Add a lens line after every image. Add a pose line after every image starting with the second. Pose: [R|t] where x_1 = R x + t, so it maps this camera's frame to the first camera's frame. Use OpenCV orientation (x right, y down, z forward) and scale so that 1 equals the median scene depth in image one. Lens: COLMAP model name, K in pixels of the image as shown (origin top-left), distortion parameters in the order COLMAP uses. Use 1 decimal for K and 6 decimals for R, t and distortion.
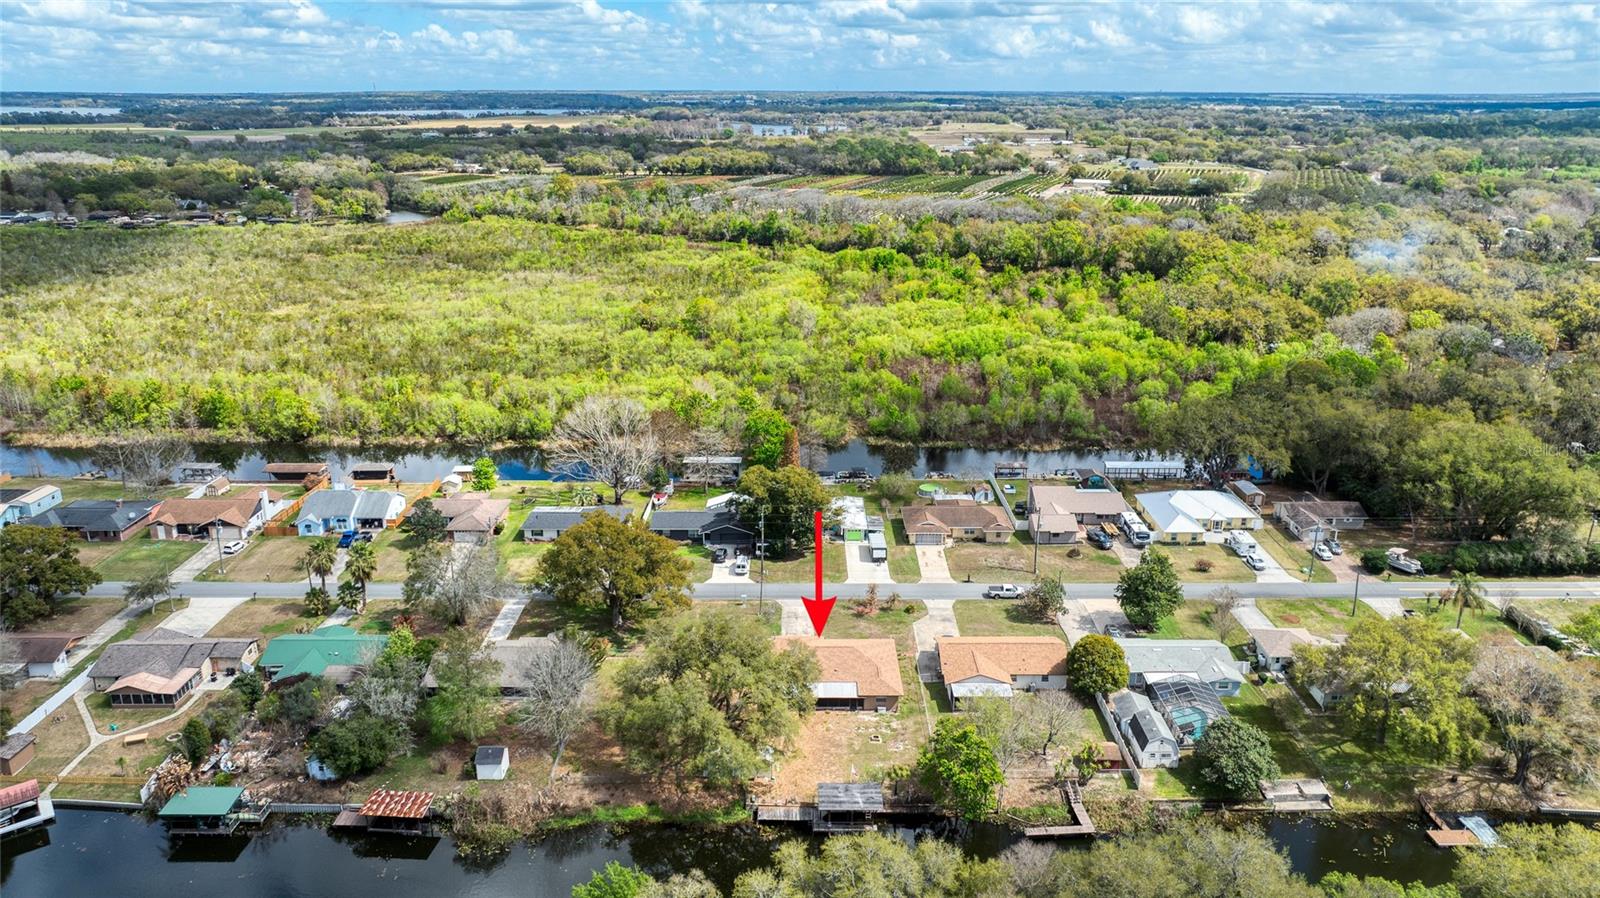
lens RADIAL K [[1162.4, 0, 801.4], [0, 1162.4, 390.1], [0, 0, 1]] dist [-0.033749, 0.032917]
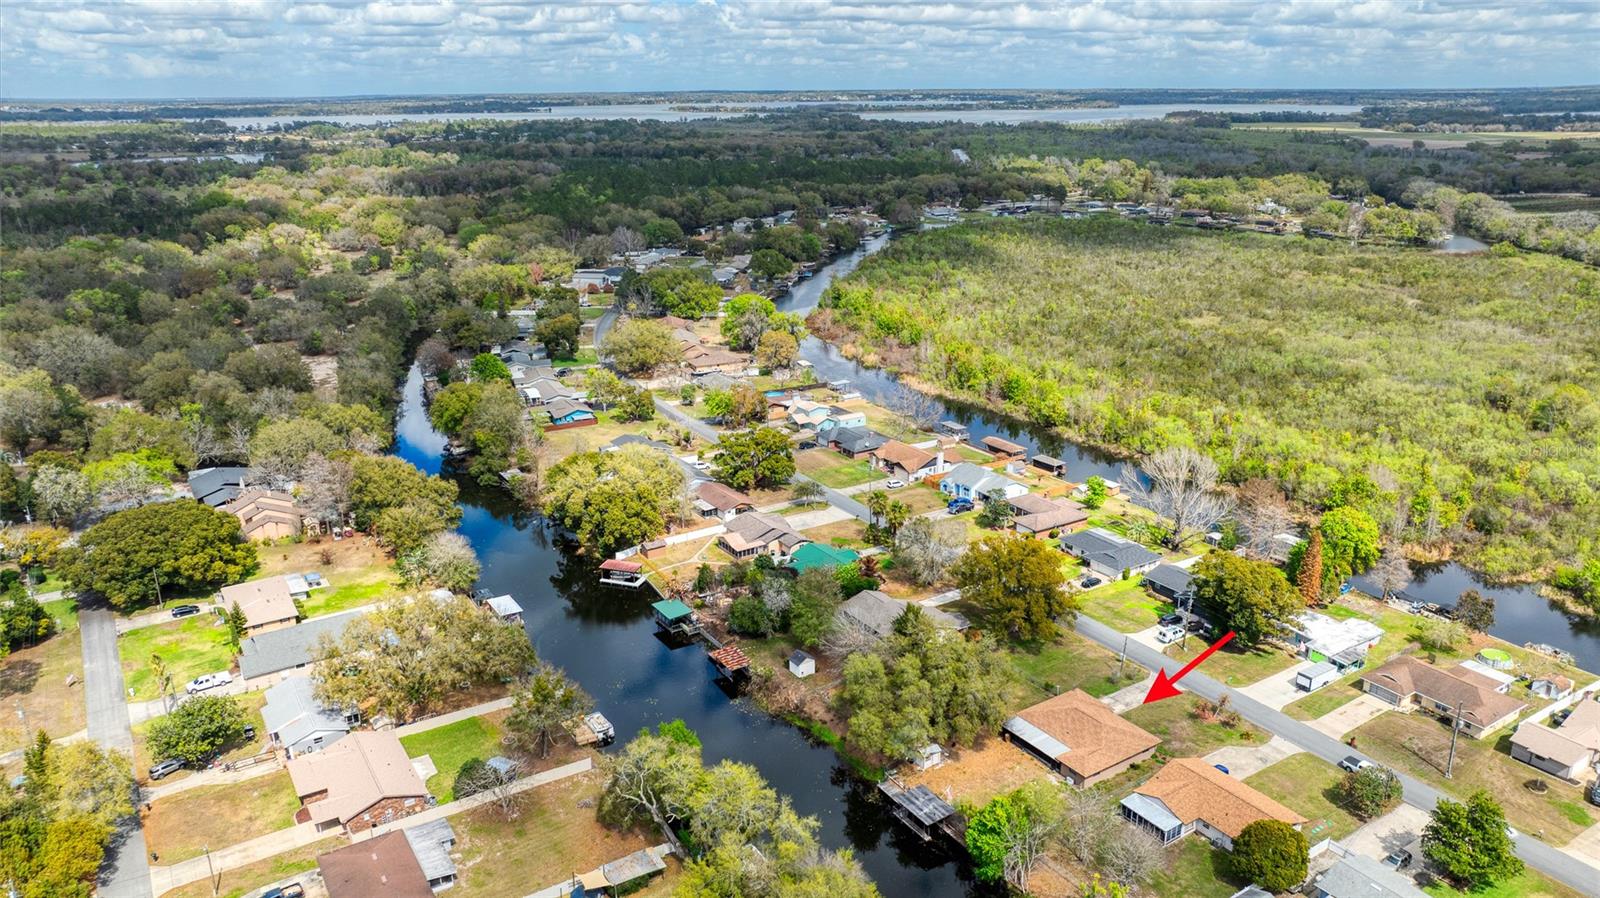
lens RADIAL K [[1126.7, 0, 800.0], [0, 1126.7, 449.0], [0, 0, 1]] dist [-0.034571, 0.031895]
pose [[0.544673, 0.252587, -0.799707, 0.479510], [-0.203384, 0.964884, 0.166235, -0.098619], [0.813613, 0.072104, 0.576918, 0.124971]]
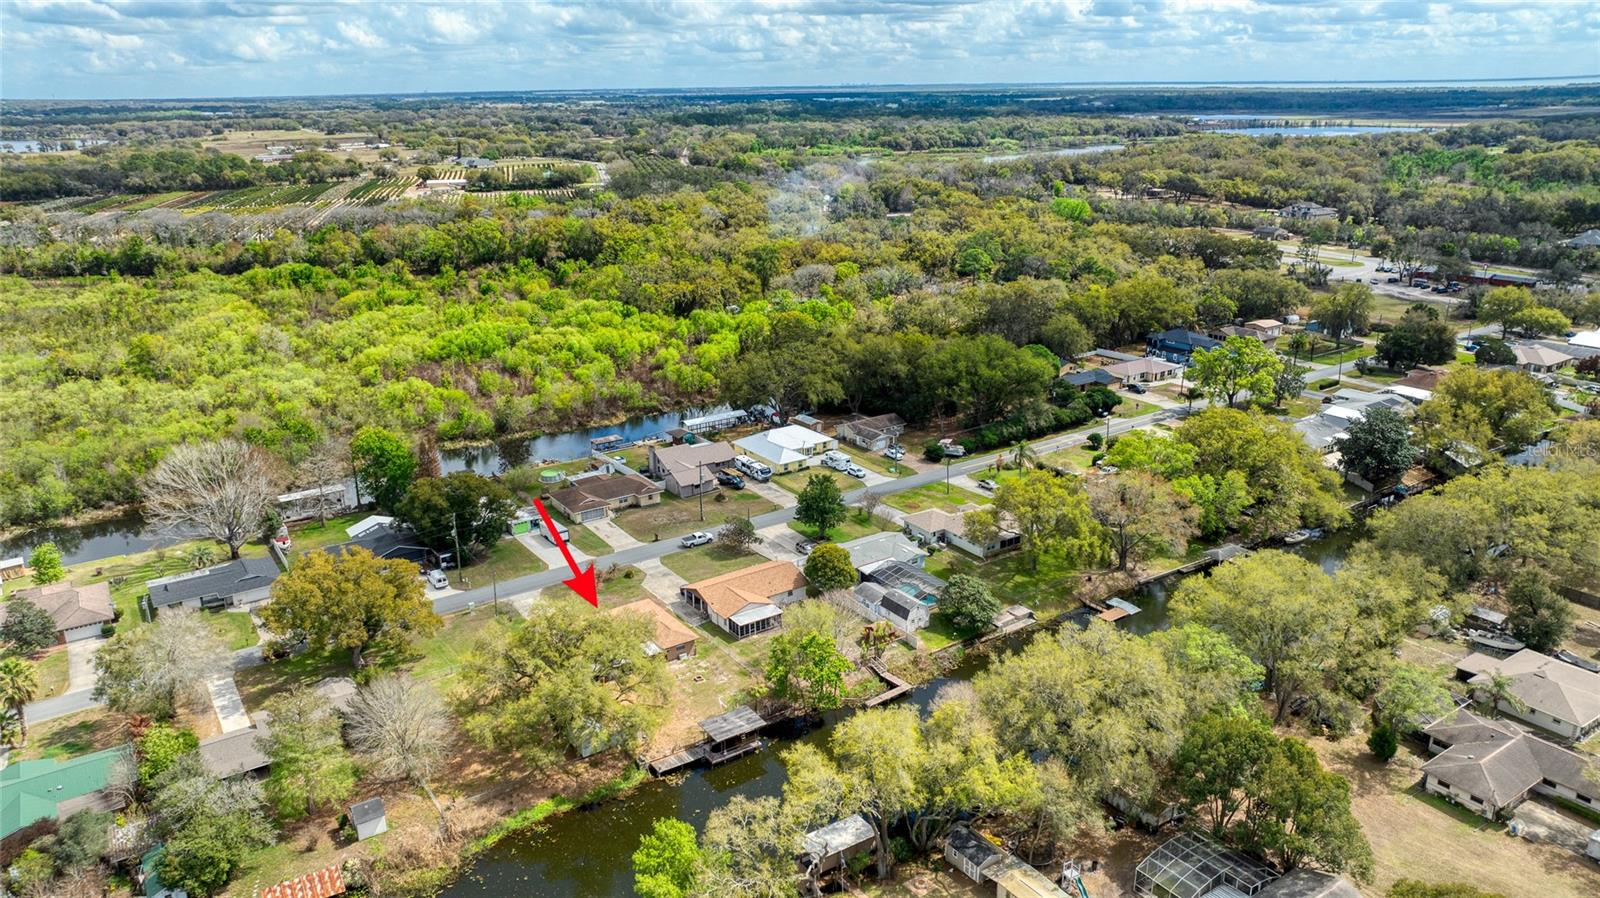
lens RADIAL K [[1152.2, 0, 799.8], [0, 1152.2, 384.6], [0, 0, 1]] dist [-0.032707, 0.033618]
pose [[0.824382, -0.157569, 0.543660, -0.271493], [0.159154, 0.986250, 0.044511, -0.004509], [-0.543198, 0.049832, 0.838125, 0.016238]]
